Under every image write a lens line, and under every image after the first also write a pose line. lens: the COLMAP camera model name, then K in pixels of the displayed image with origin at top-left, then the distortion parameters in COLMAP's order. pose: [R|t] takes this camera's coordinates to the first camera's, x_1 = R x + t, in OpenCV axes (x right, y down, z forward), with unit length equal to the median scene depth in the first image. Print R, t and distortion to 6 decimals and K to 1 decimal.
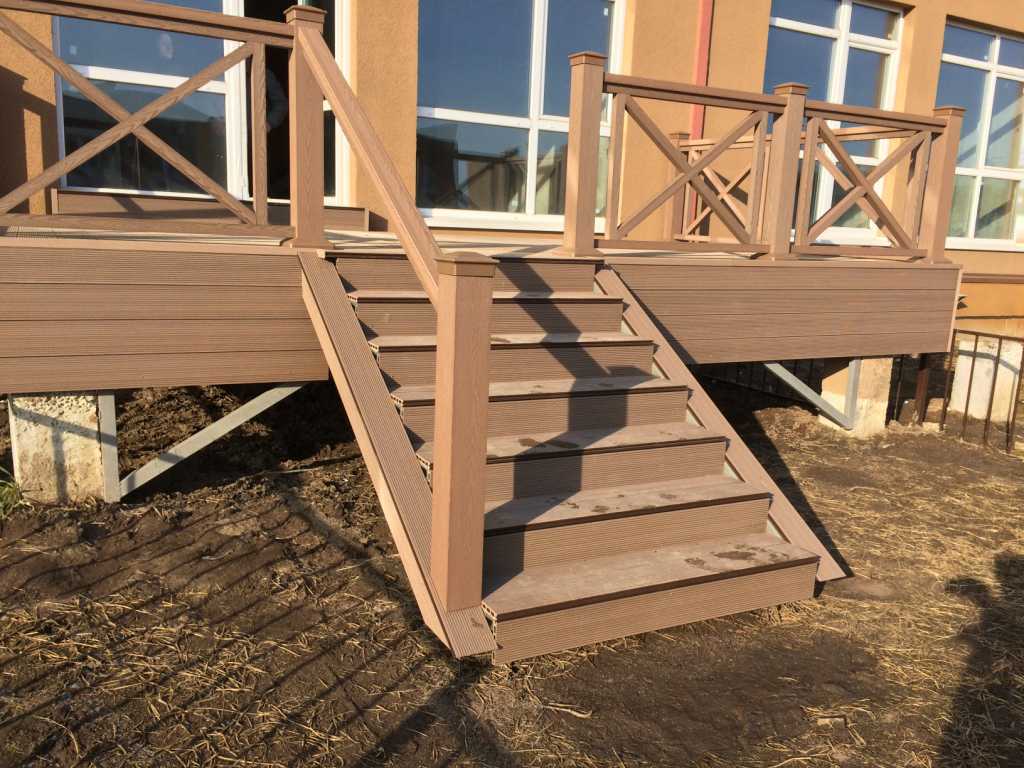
lens RADIAL K [[878.9, 0, 499.9], [0, 878.9, 400.2], [0, 0, 1]] dist [0.114656, -0.182783]
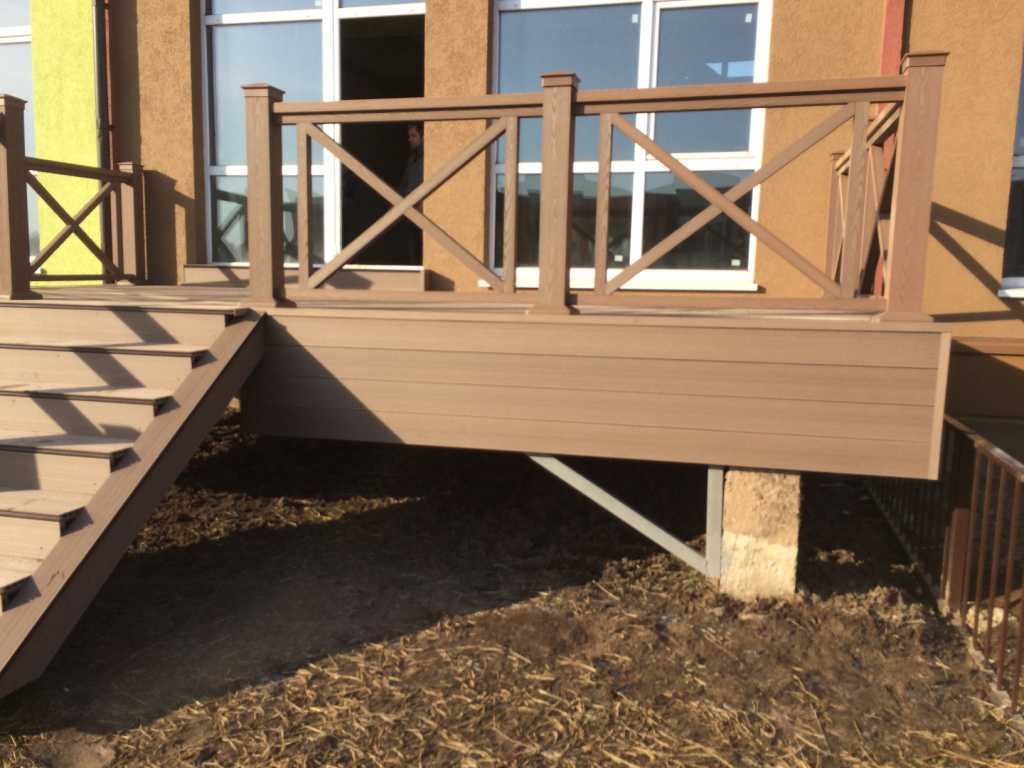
lens RADIAL K [[880.1, 0, 502.3], [0, 880.1, 386.4], [0, 0, 1]] dist [0.109907, -0.165253]
pose [[0.728832, 0.049113, -0.682929, 1.124863], [-0.117180, 0.991656, -0.053741, -0.082164], [0.674591, 0.119194, 0.728505, 0.656741]]
